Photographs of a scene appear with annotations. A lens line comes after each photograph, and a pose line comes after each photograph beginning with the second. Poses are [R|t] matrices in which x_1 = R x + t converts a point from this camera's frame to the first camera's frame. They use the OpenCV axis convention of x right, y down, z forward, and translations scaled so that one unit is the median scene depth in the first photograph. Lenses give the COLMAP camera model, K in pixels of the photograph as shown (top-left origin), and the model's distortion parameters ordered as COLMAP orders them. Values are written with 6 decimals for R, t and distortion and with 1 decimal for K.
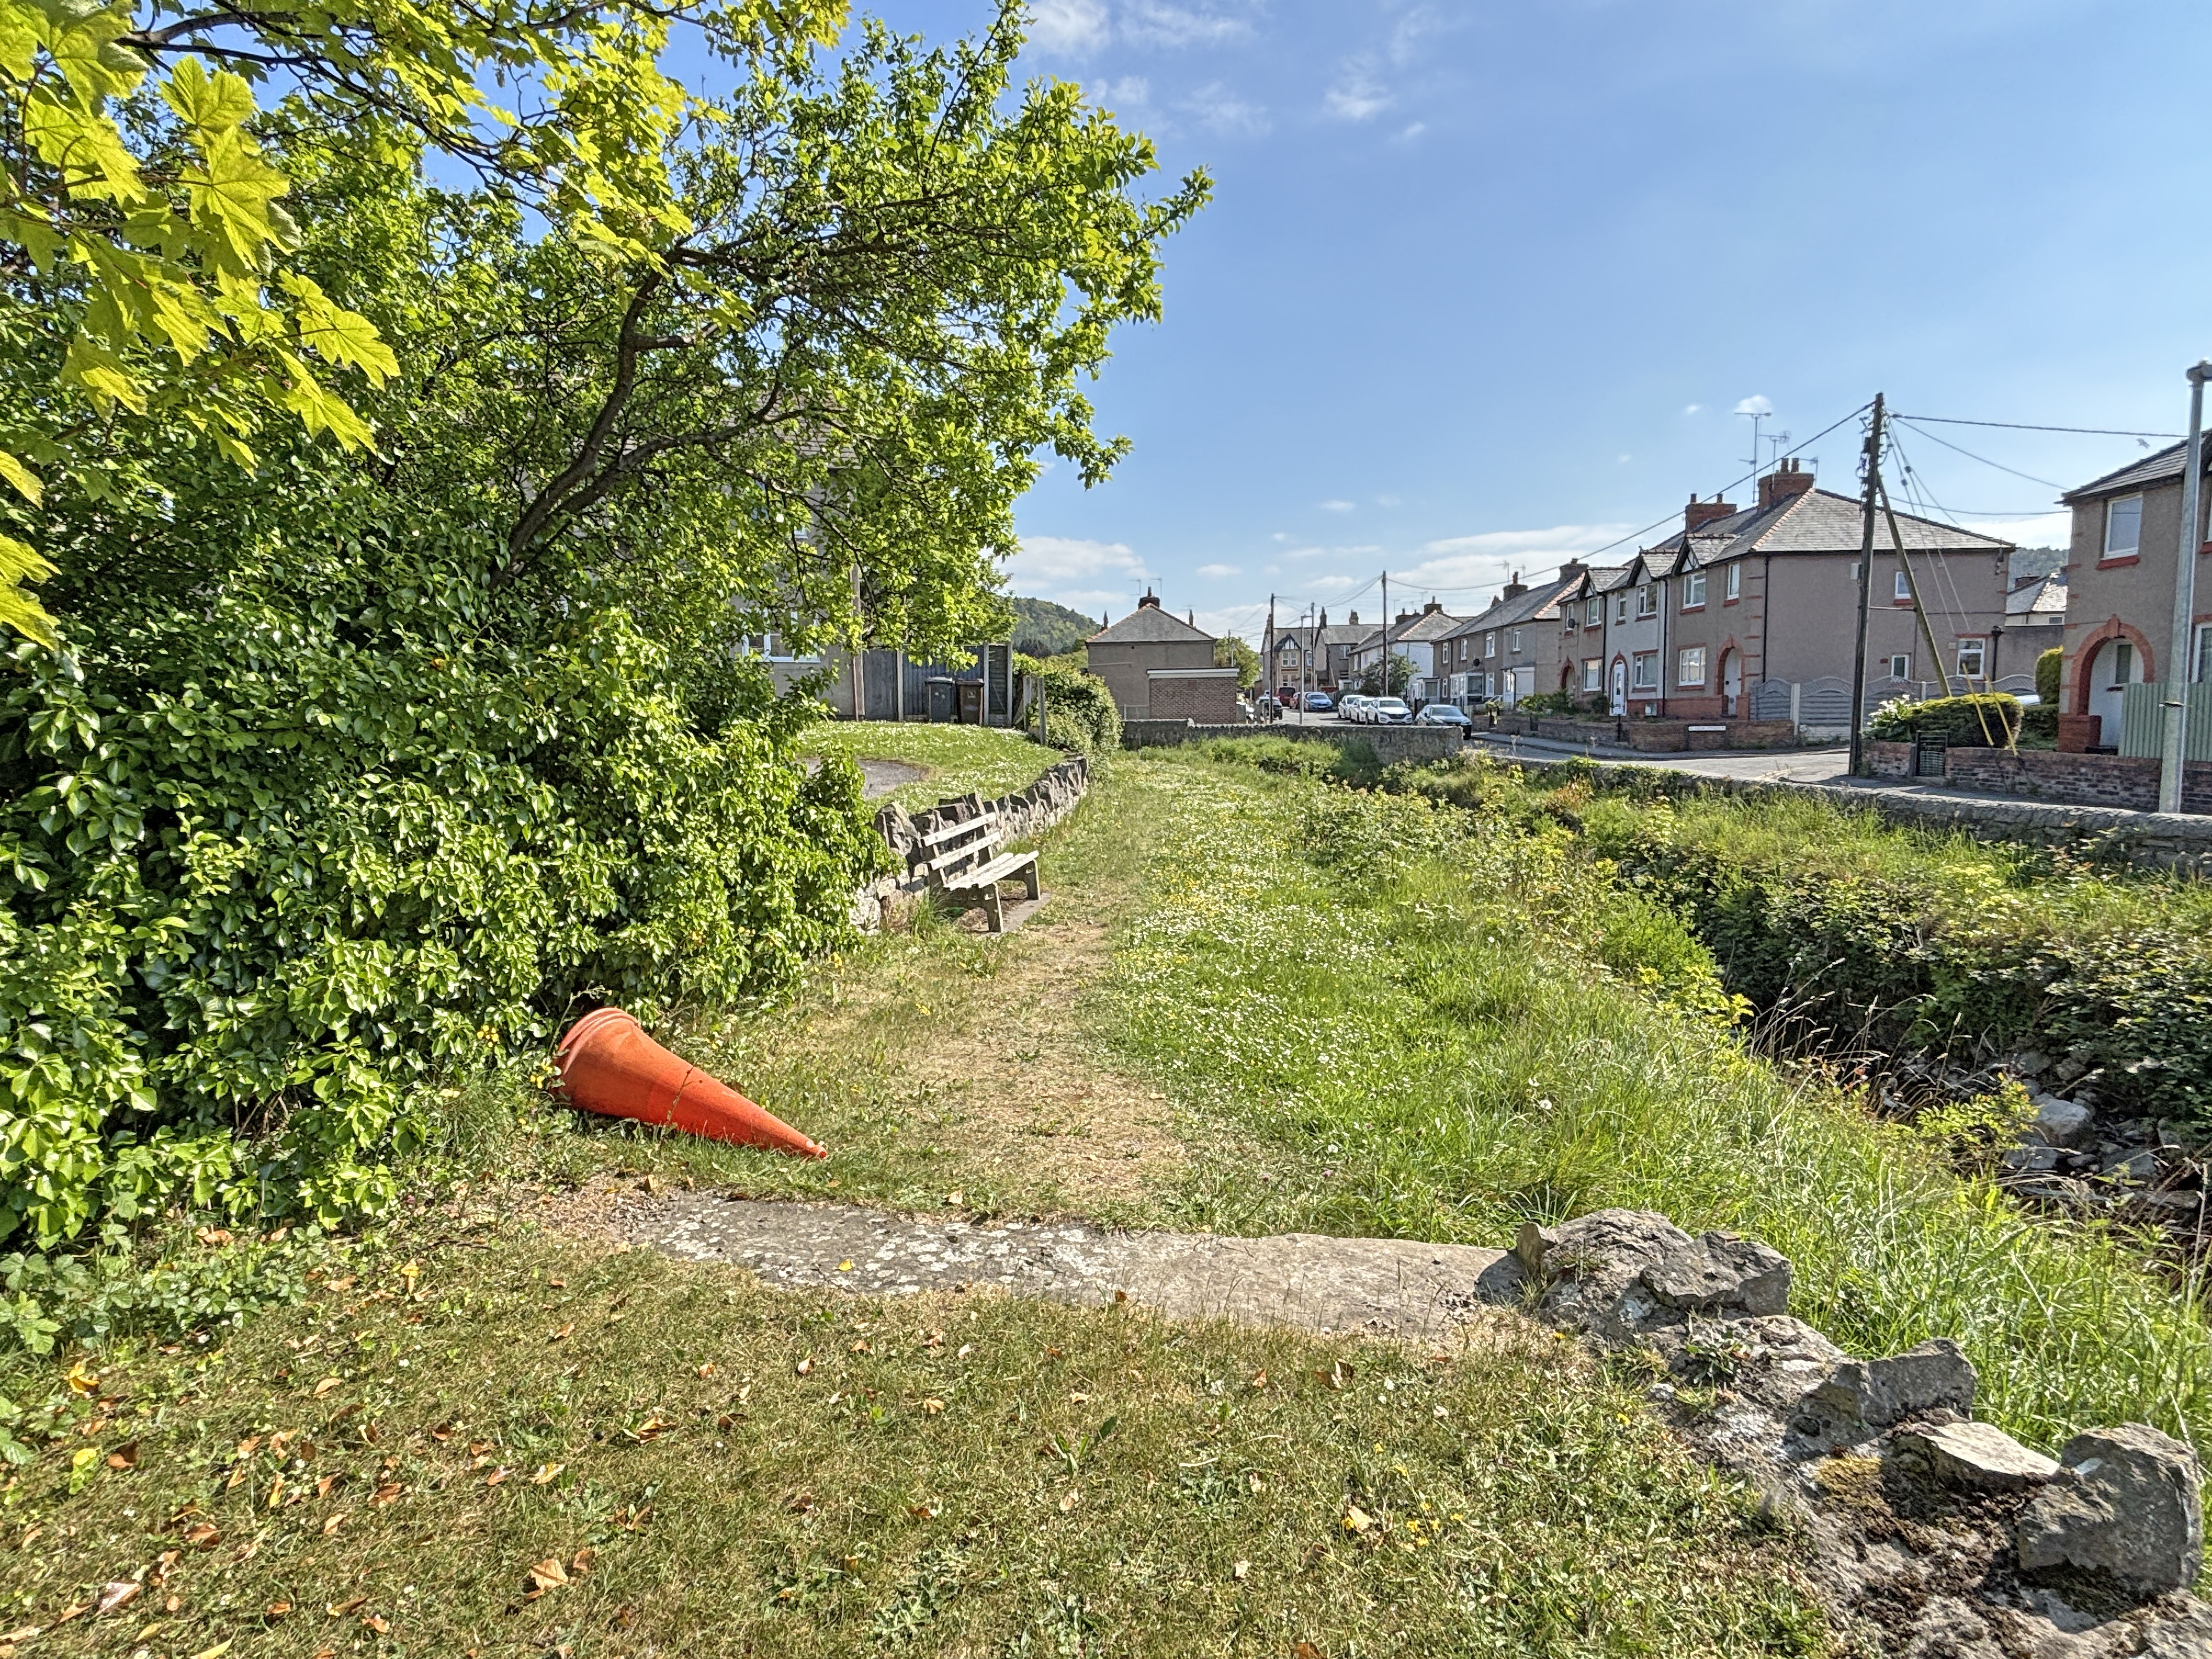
lens RADIAL K [[1150.7, 0, 1106.0], [0, 1150.7, 829.5], [0, 0, 1]] dist [-0.000802, 0.001664]
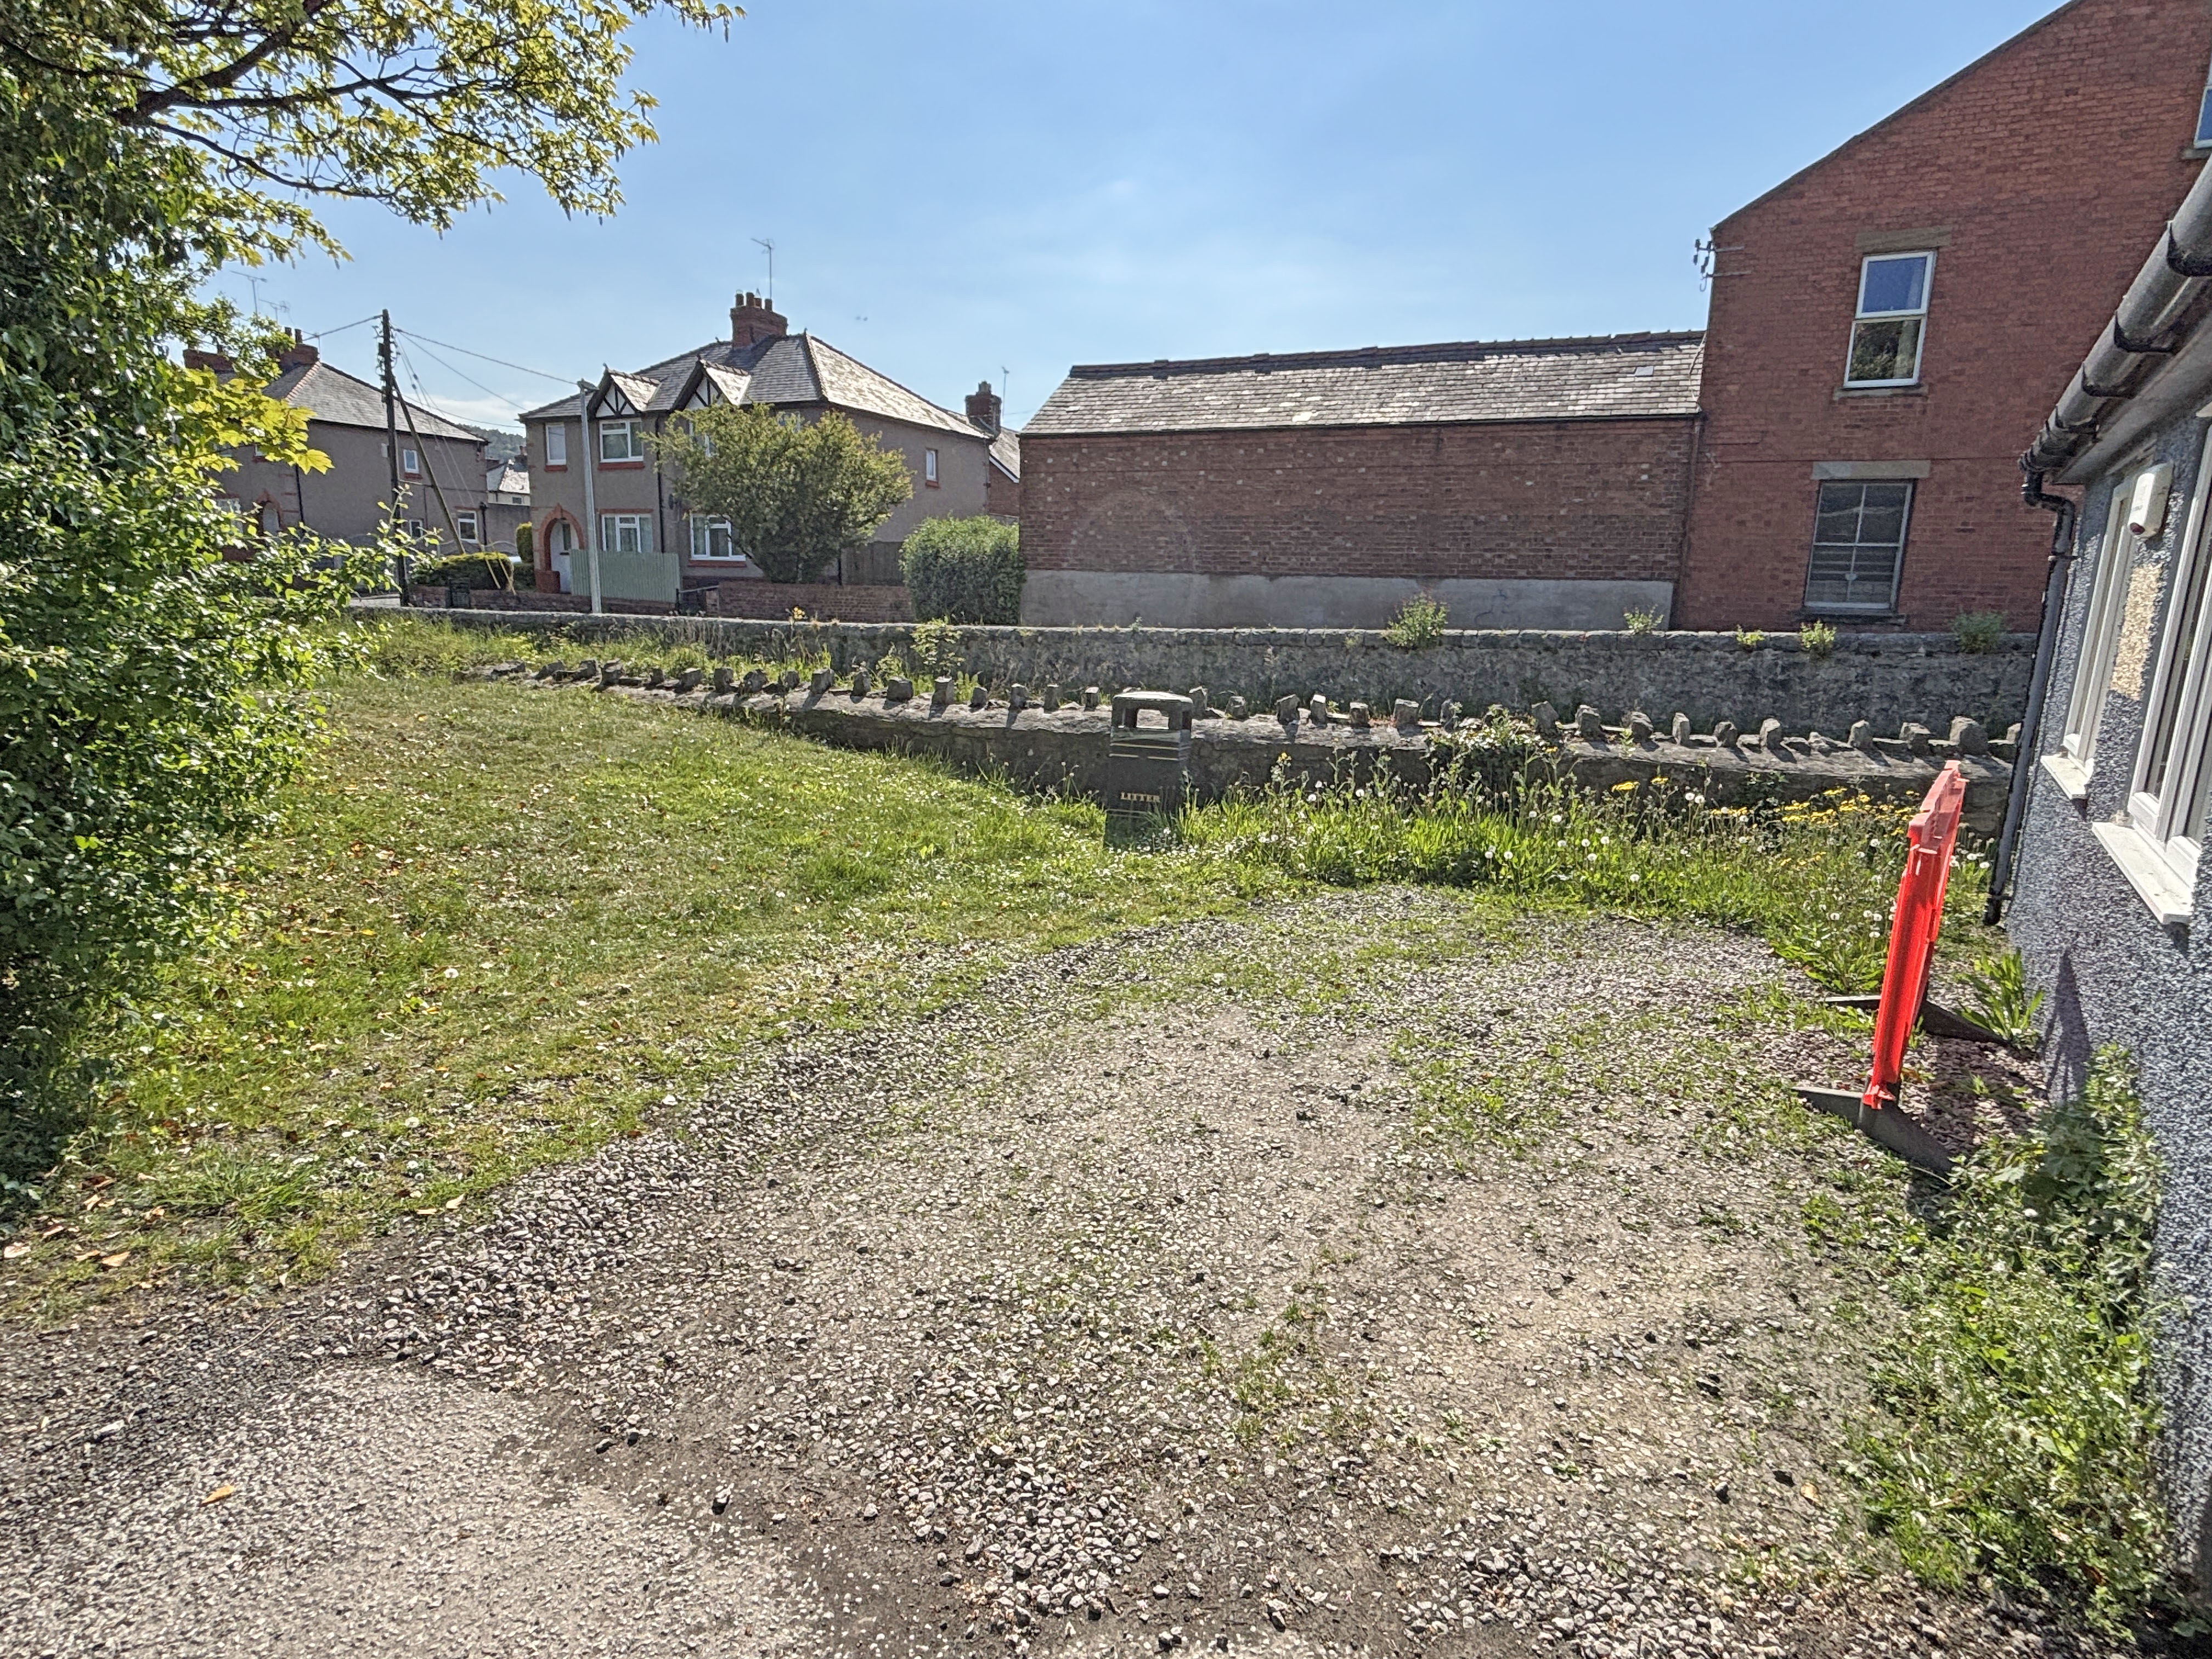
lens RADIAL K [[1150.7, 0, 1106.0], [0, 1150.7, 829.5], [0, 0, 1]] dist [-0.000802, 0.001664]
pose [[0.408066, -0.157622, 0.899243, -0.248100], [0.049669, 0.987357, 0.150528, 0.041967], [-0.911600, -0.016761, 0.410735, -0.274607]]
